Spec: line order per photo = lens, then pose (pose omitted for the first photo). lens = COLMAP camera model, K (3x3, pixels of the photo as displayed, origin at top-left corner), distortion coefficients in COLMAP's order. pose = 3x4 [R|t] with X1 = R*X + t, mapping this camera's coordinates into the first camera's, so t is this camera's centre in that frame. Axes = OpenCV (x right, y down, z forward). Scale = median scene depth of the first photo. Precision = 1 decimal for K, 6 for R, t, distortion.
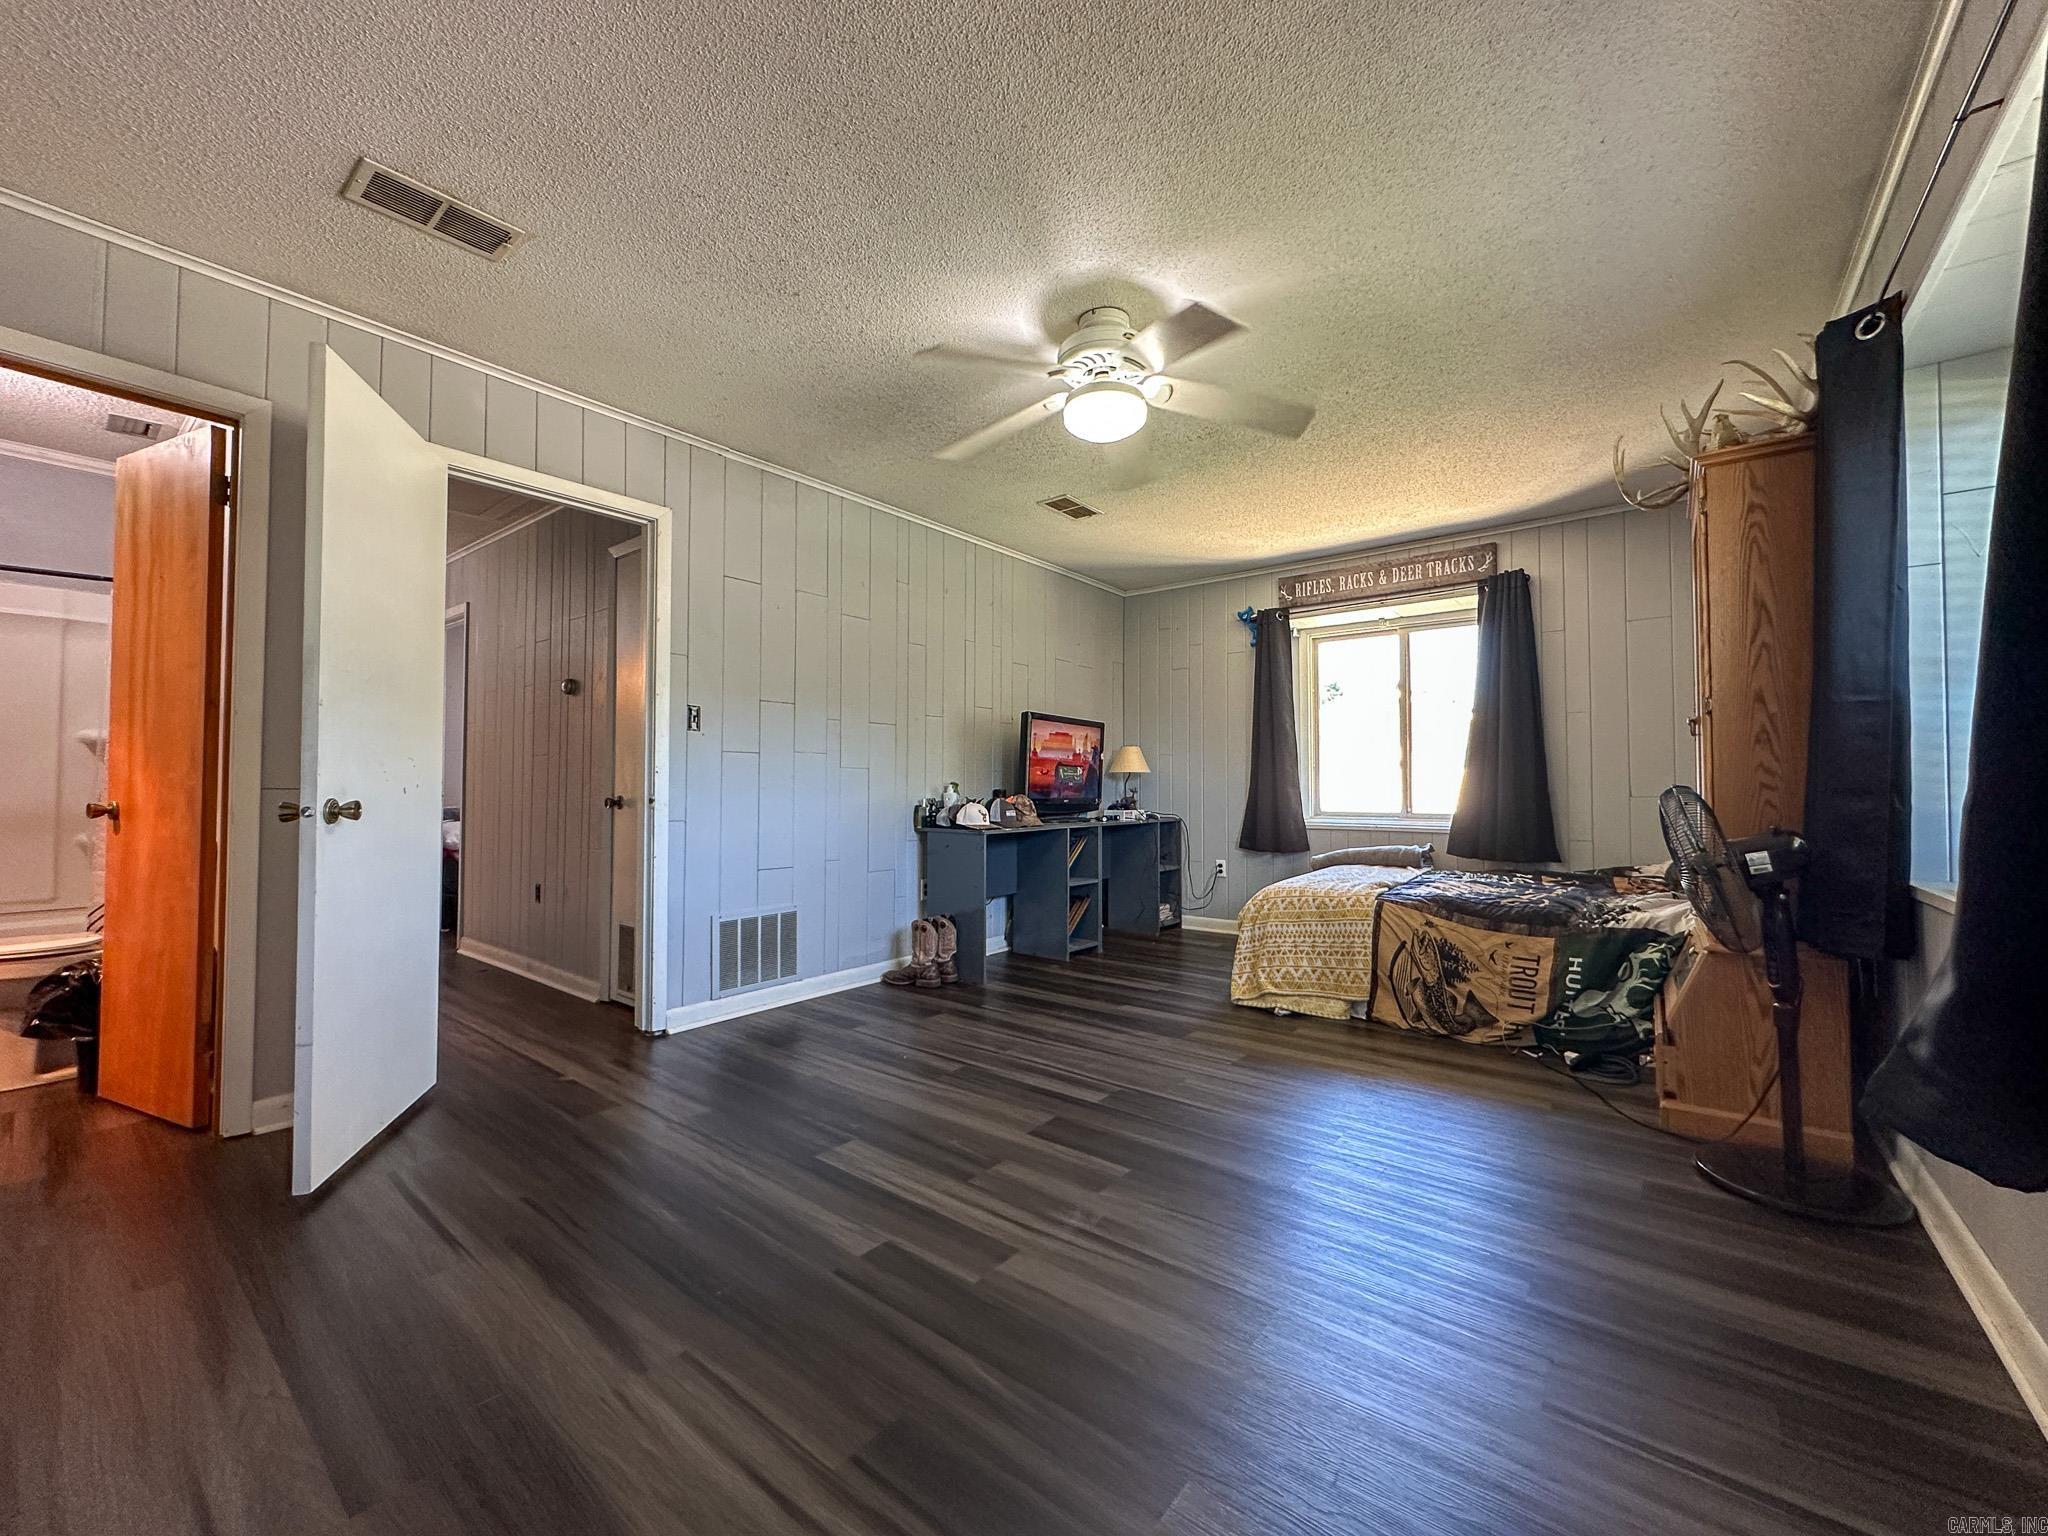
lens RADIAL K [[819.4, 0, 1029.2], [0, 819.4, 767.2], [0, 0, 1]] dist [-0.000930, -0.000077]
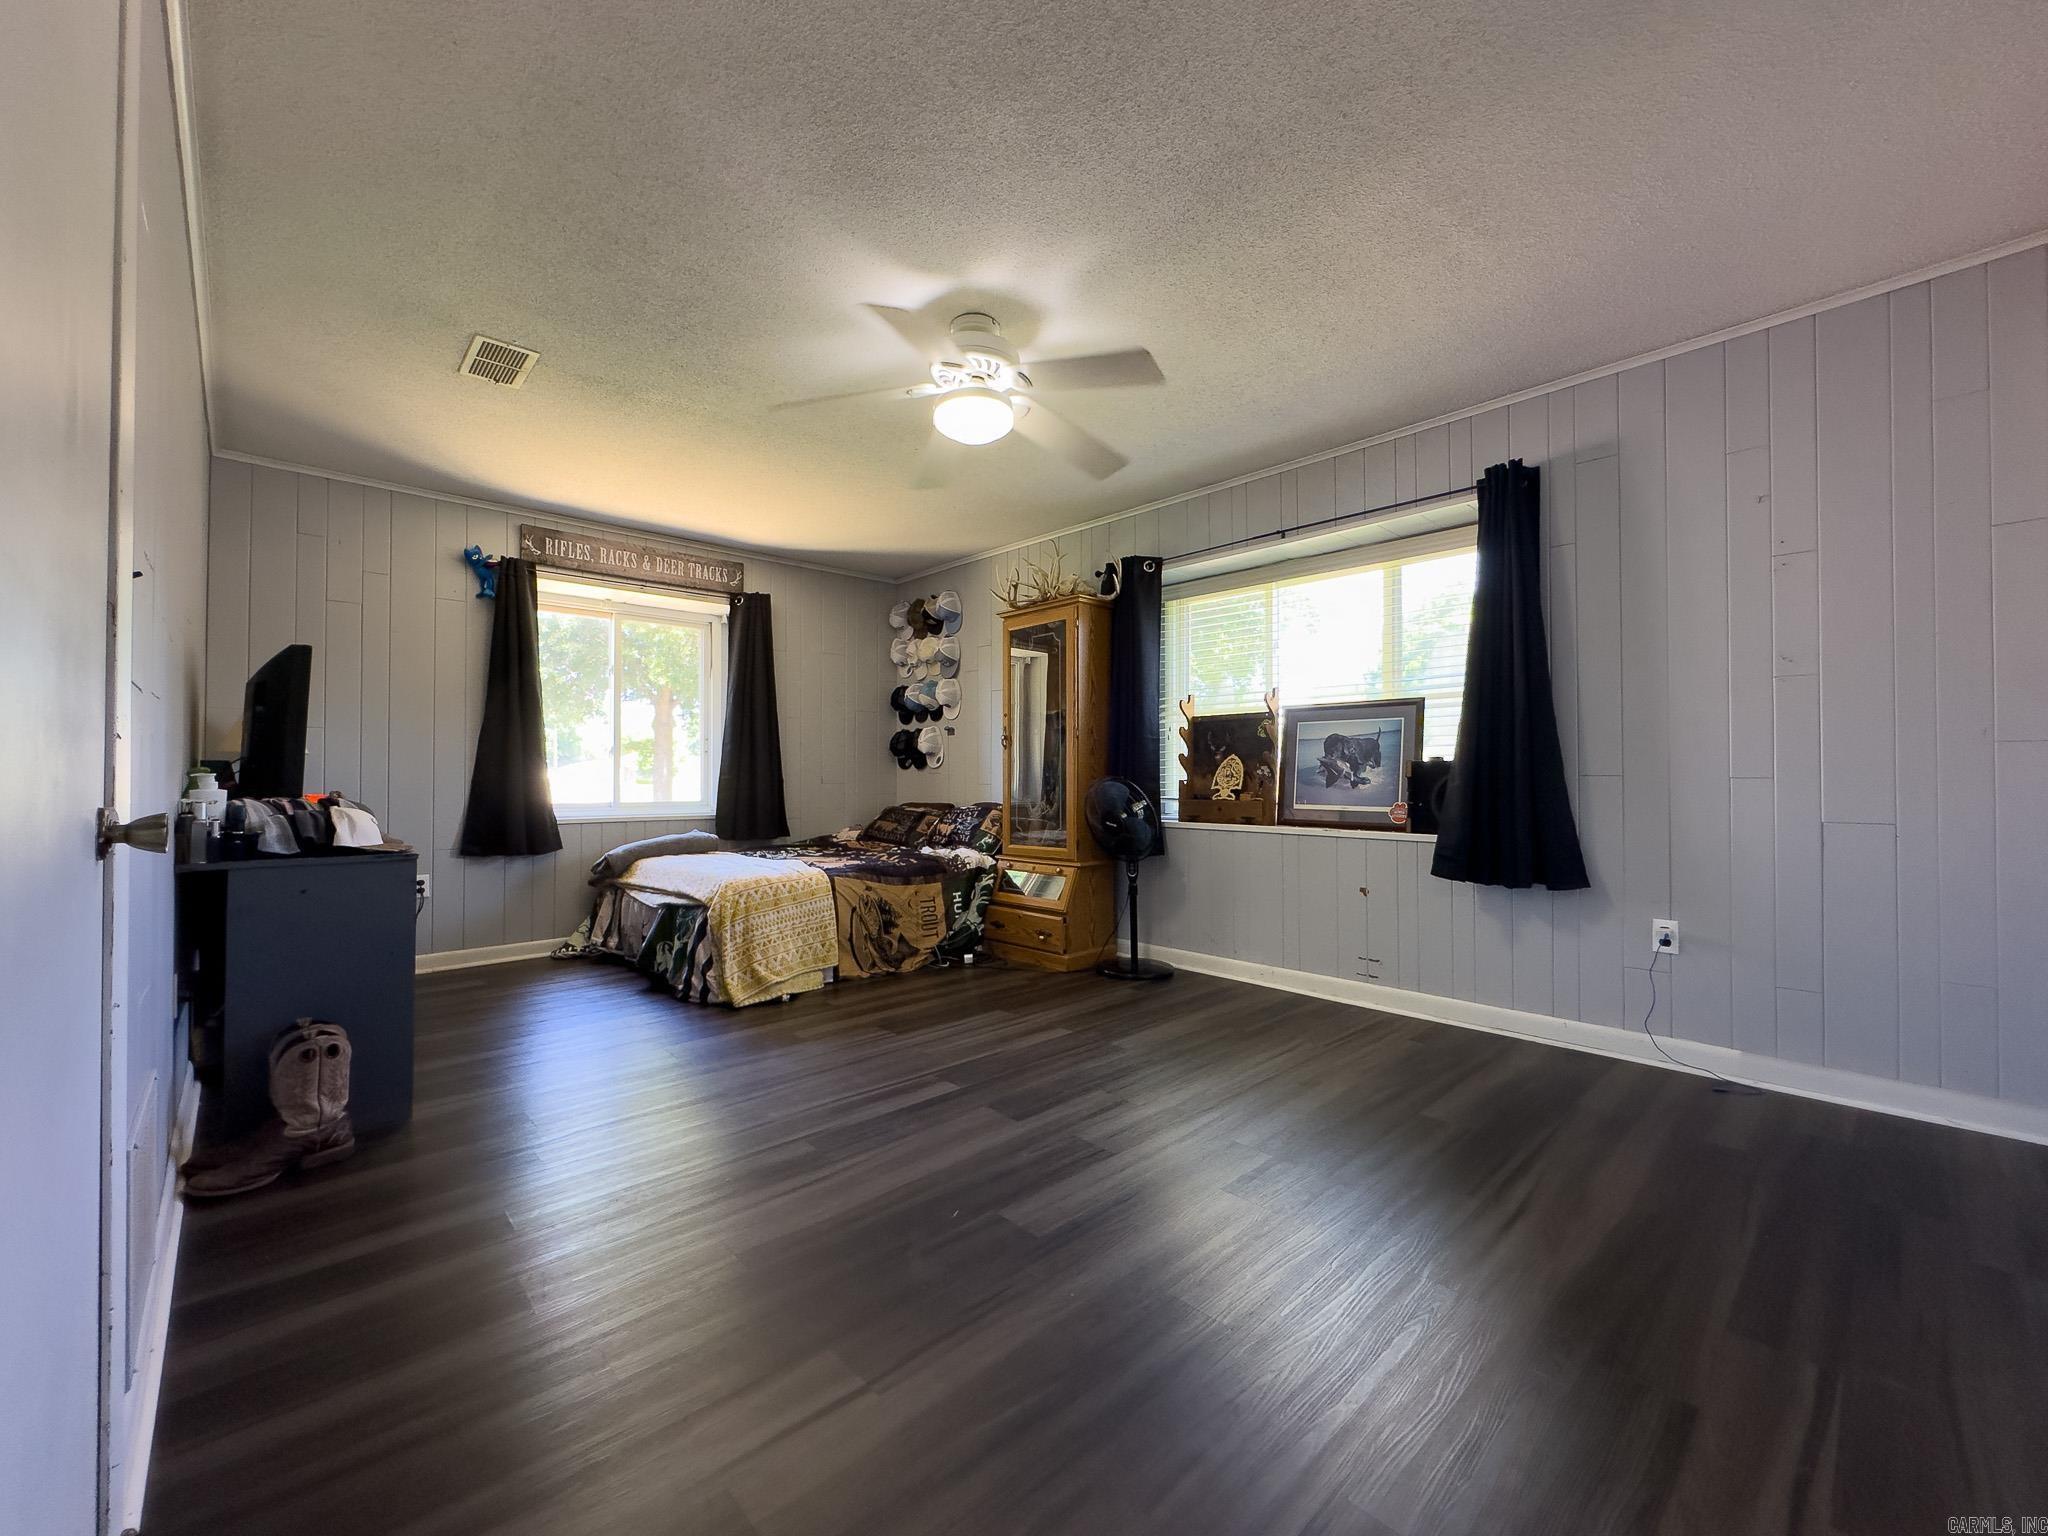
lens RADIAL K [[819.4, 0, 1029.2], [0, 819.4, 767.2], [0, 0, 1]] dist [-0.000930, -0.000077]
pose [[0.145316, 0.010114, 0.989334, -0.705024], [-0.025803, 0.999646, -0.006430, 0.011229], [-0.989049, -0.024593, 0.145525, 0.596309]]
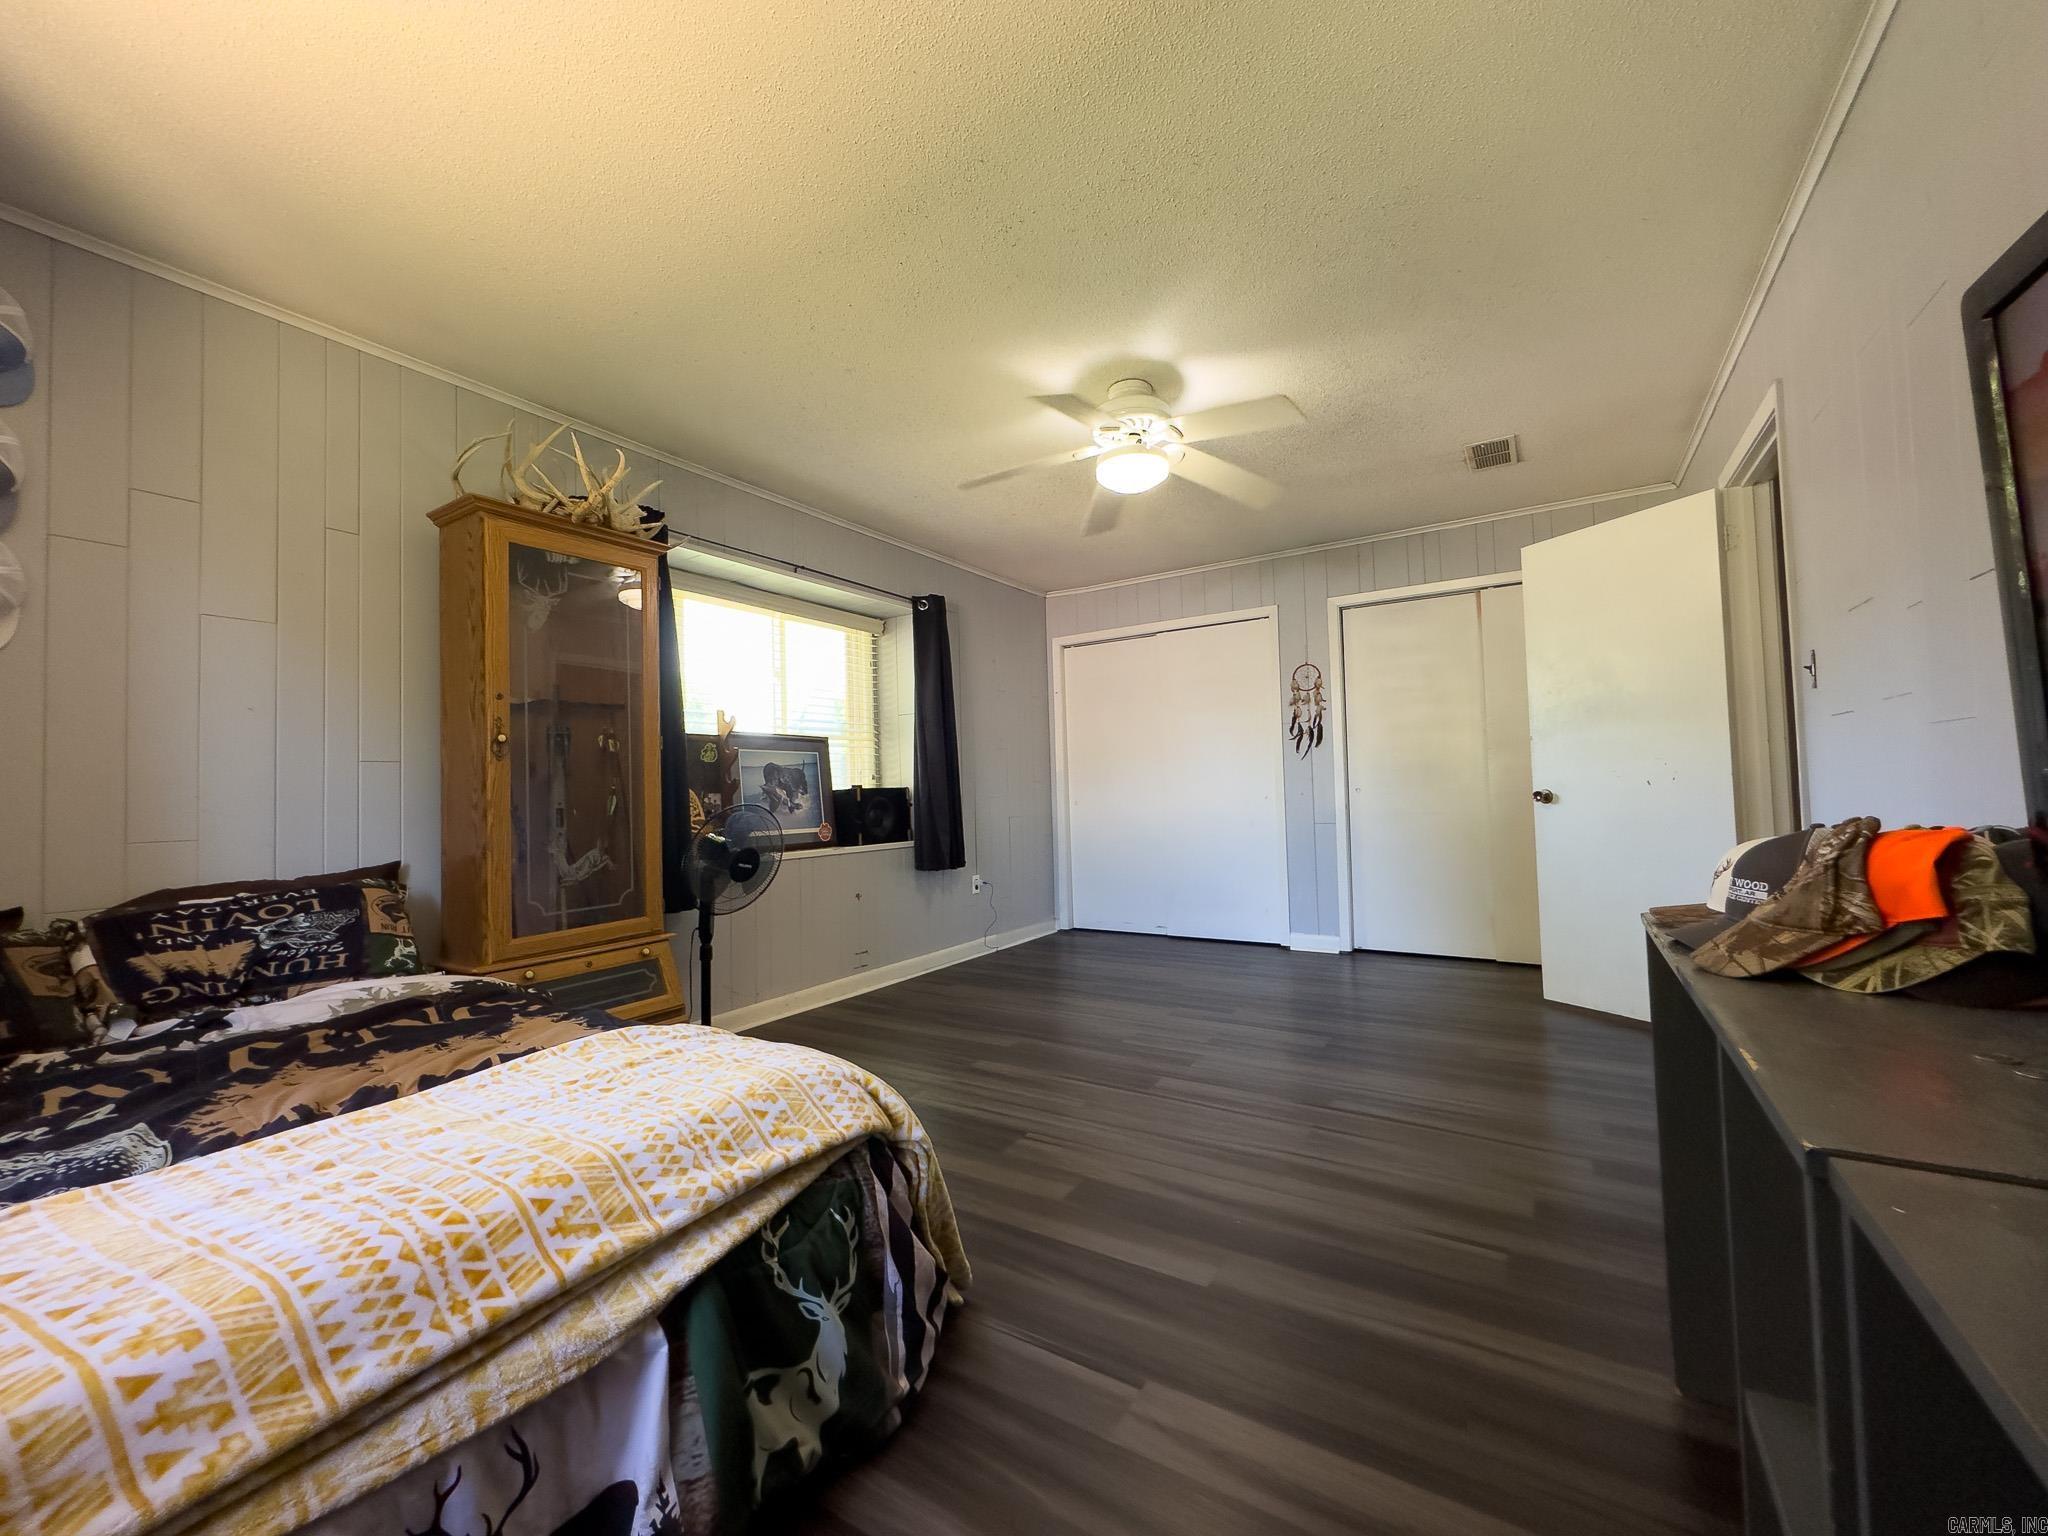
lens RADIAL K [[819.4, 0, 1029.2], [0, 819.4, 767.2], [0, 0, 1]] dist [-0.000930, -0.000077]
pose [[-0.994281, 0.020527, -0.104804, 0.286482], [0.026789, 0.997917, -0.058690, 0.035082], [0.103381, -0.061162, -0.992760, 1.630836]]
